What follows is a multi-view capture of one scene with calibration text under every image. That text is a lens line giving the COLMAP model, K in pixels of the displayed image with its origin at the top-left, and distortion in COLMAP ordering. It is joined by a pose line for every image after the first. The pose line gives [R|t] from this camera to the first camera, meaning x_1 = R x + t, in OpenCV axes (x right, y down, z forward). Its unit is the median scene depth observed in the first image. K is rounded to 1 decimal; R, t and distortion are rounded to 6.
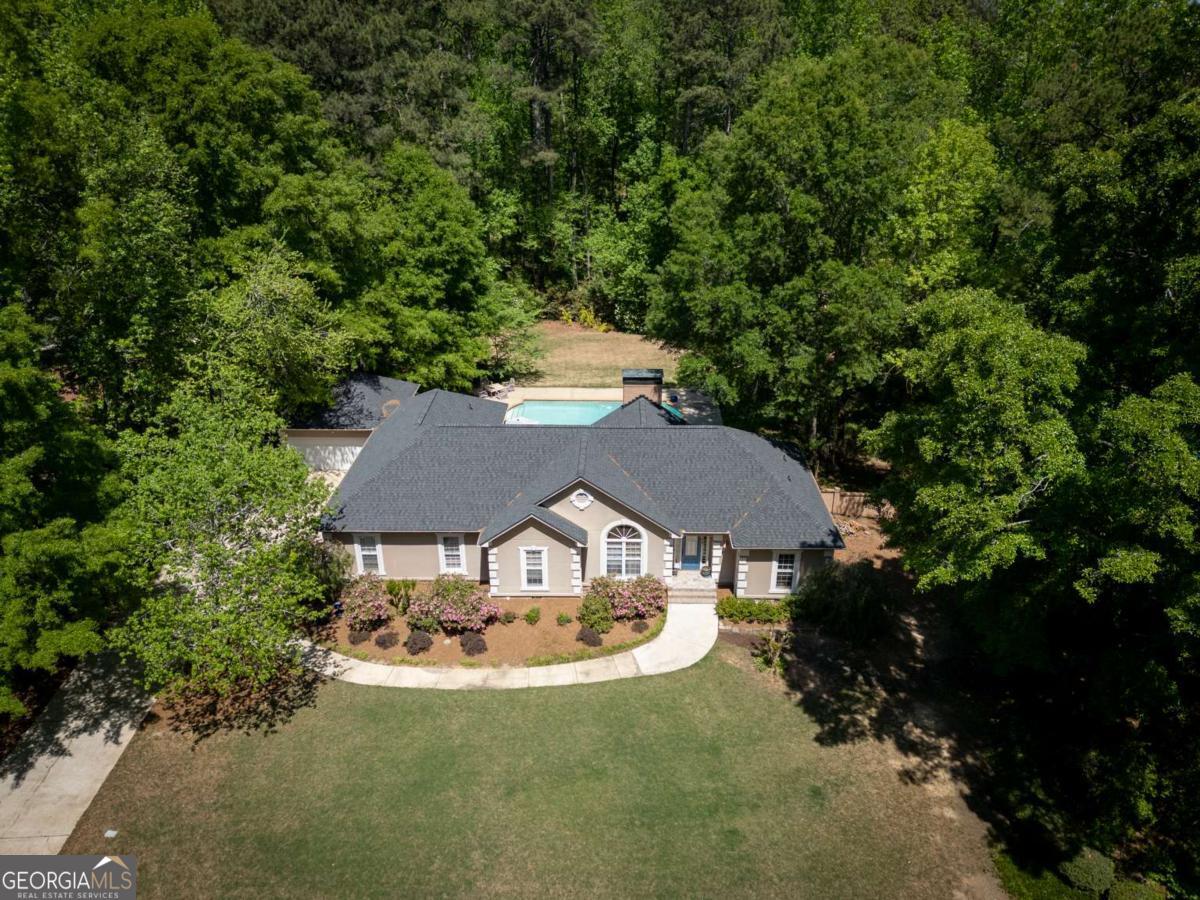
lens RADIAL K [[836.0, 0, 594.8], [0, 836.0, 447.0], [0, 0, 1]] dist [0.079466, -0.070600]
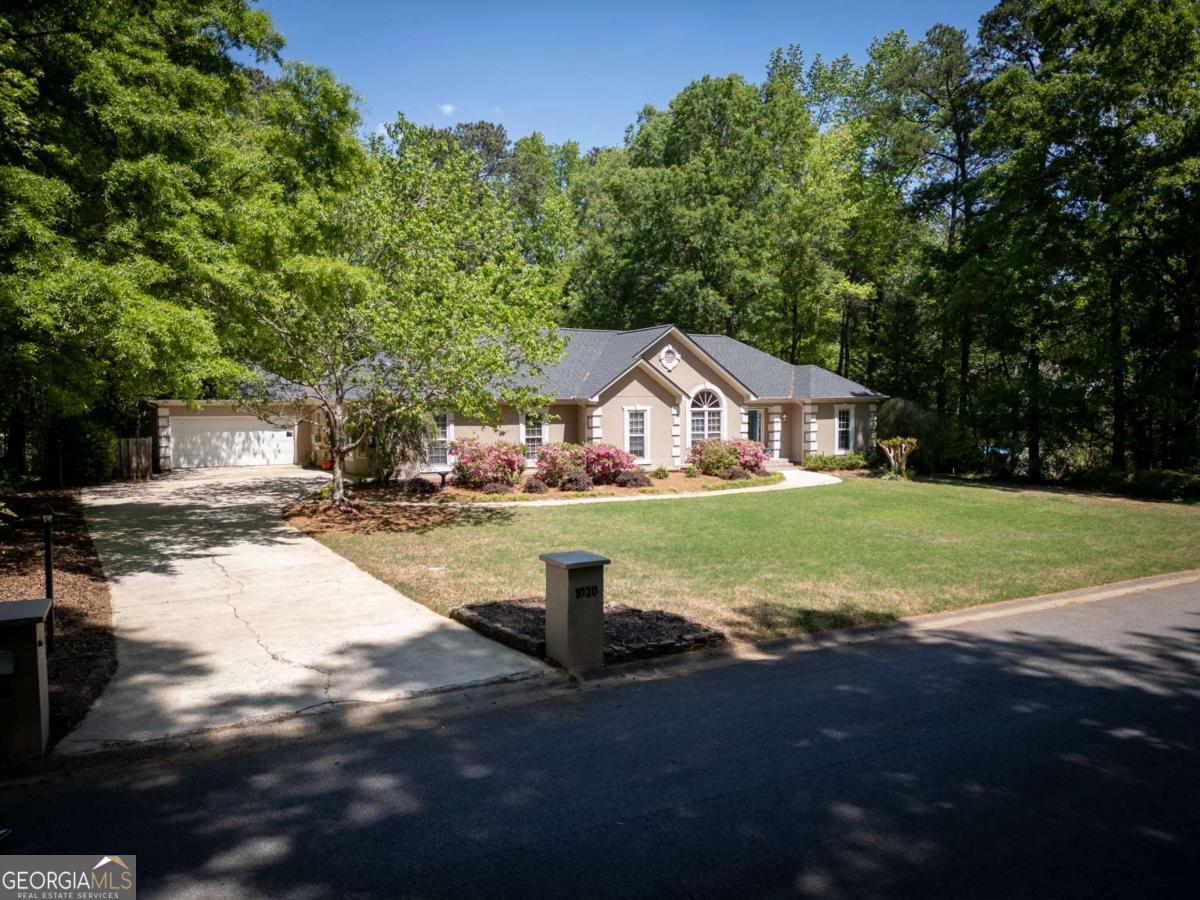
lens RADIAL K [[836.0, 0, 592.3], [0, 836.0, 459.4], [0, 0, 1]] dist [0.079466, -0.070600]
pose [[0.862572, -0.039119, 0.504419, -0.561426], [0.221042, 0.925956, -0.306180, 0.430879], [-0.455092, 0.375600, 0.807351, 0.327233]]
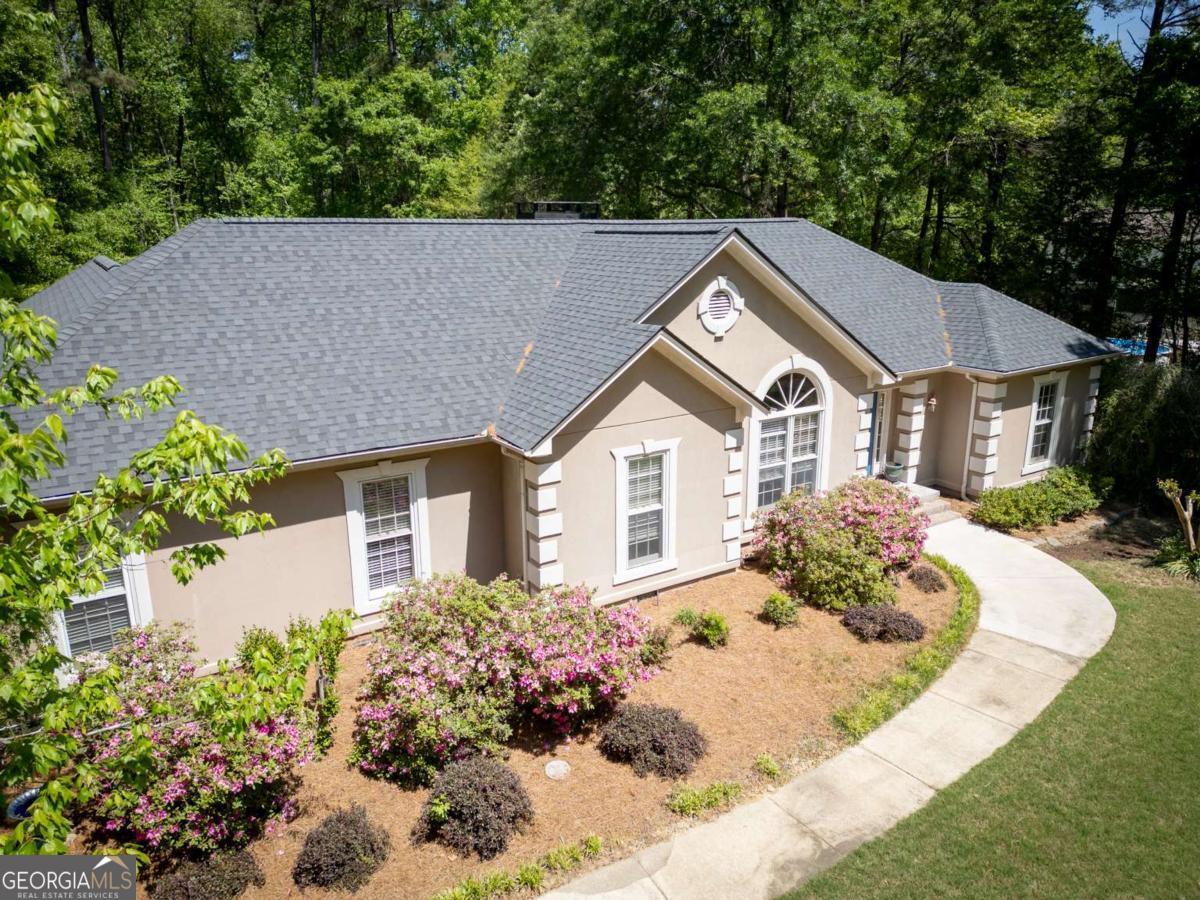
lens RADIAL K [[836.0, 0, 609.2], [0, 836.0, 451.0], [0, 0, 1]] dist [0.079466, -0.070600]
pose [[0.834238, -0.149541, 0.530740, -0.279792], [0.239247, 0.965367, -0.104056, 0.156158], [-0.496798, 0.213786, 0.841123, 0.701508]]
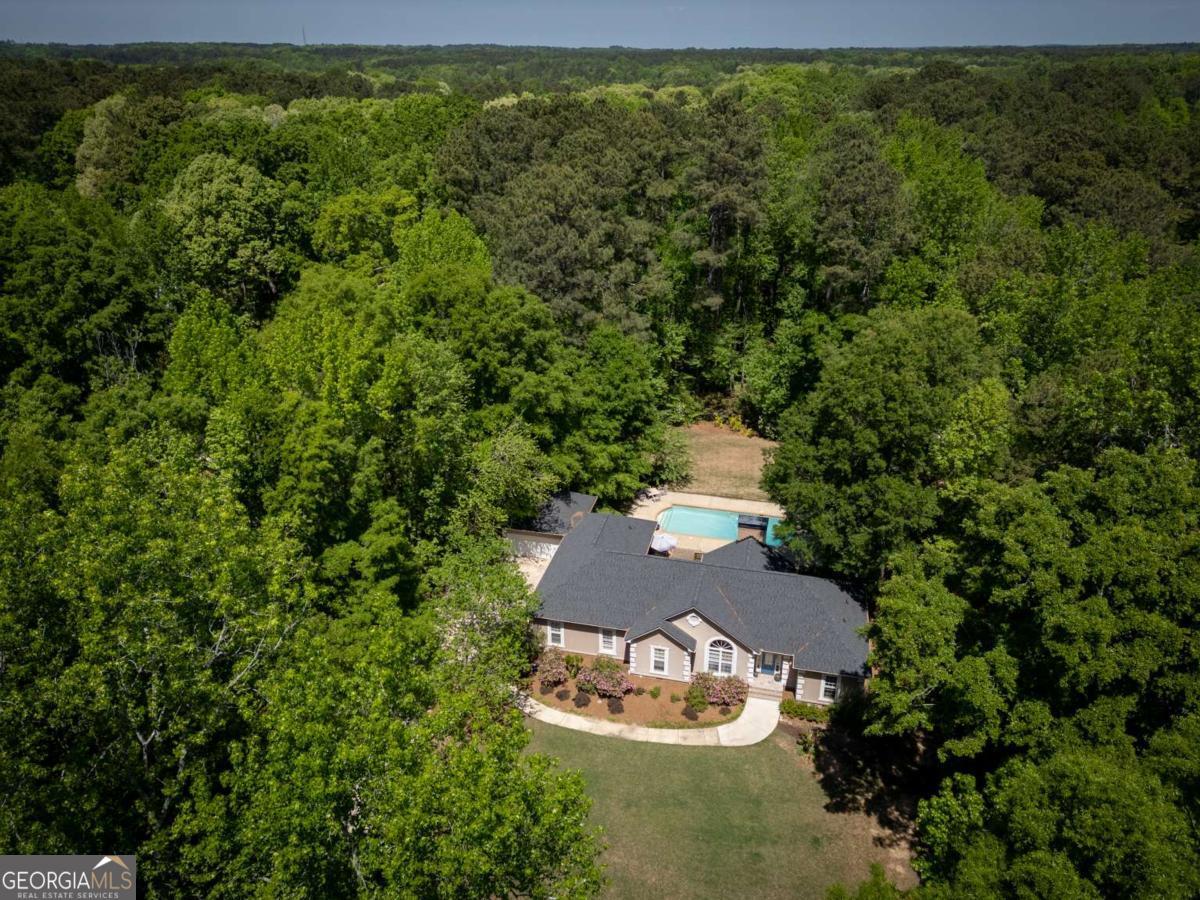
lens RADIAL K [[836.0, 0, 599.4], [0, 836.0, 442.7], [0, 0, 1]] dist [0.079466, -0.070600]
pose [[0.976504, 0.091352, -0.195177, 0.083336], [-0.093299, 0.995638, -0.000785, -0.238143], [0.194254, 0.018976, 0.980768, -0.528125]]
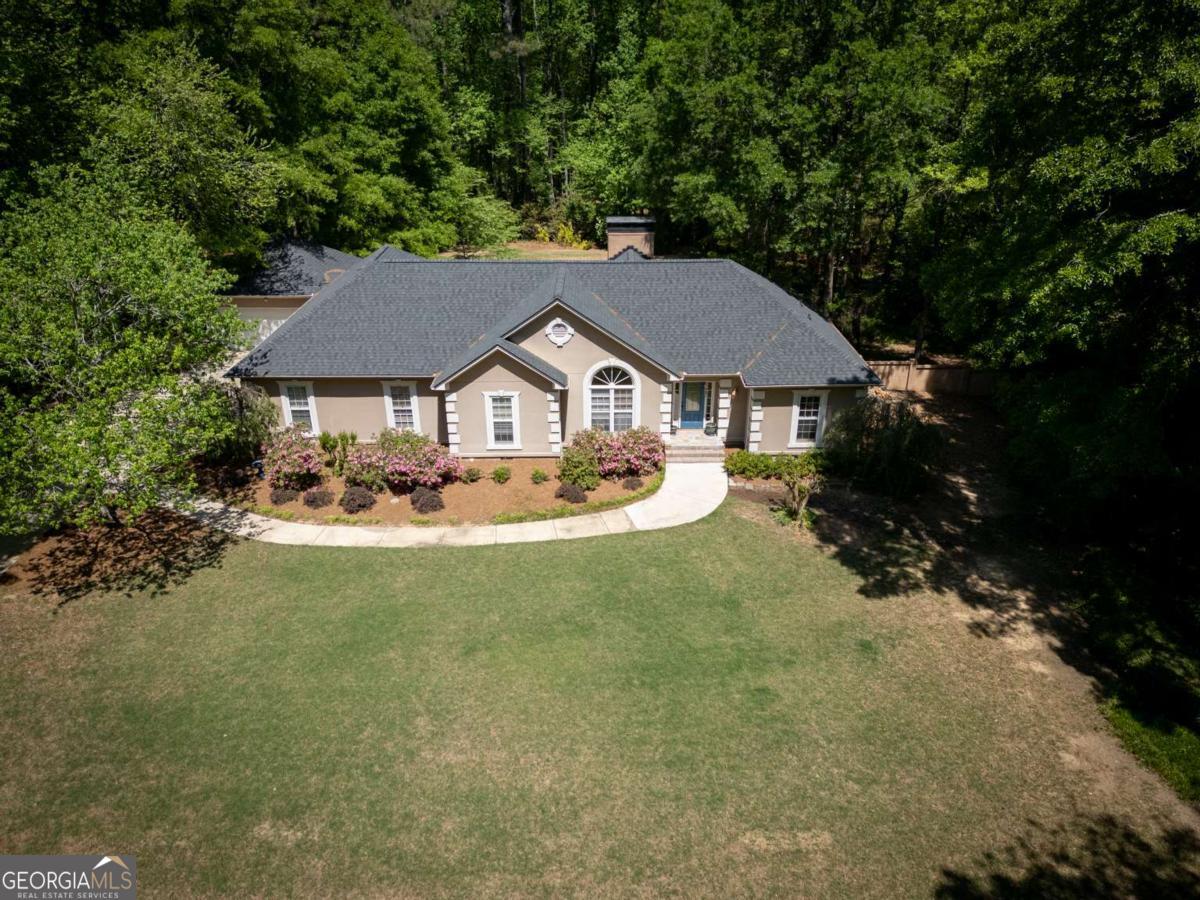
lens RADIAL K [[836.0, 0, 594.2], [0, 836.0, 445.7], [0, 0, 1]] dist [0.079466, -0.070600]
pose [[0.999714, -0.011743, 0.020819, -0.000430], [0.011804, 0.999926, -0.002791, 0.174992], [-0.020785, 0.003036, 0.999779, 0.182984]]
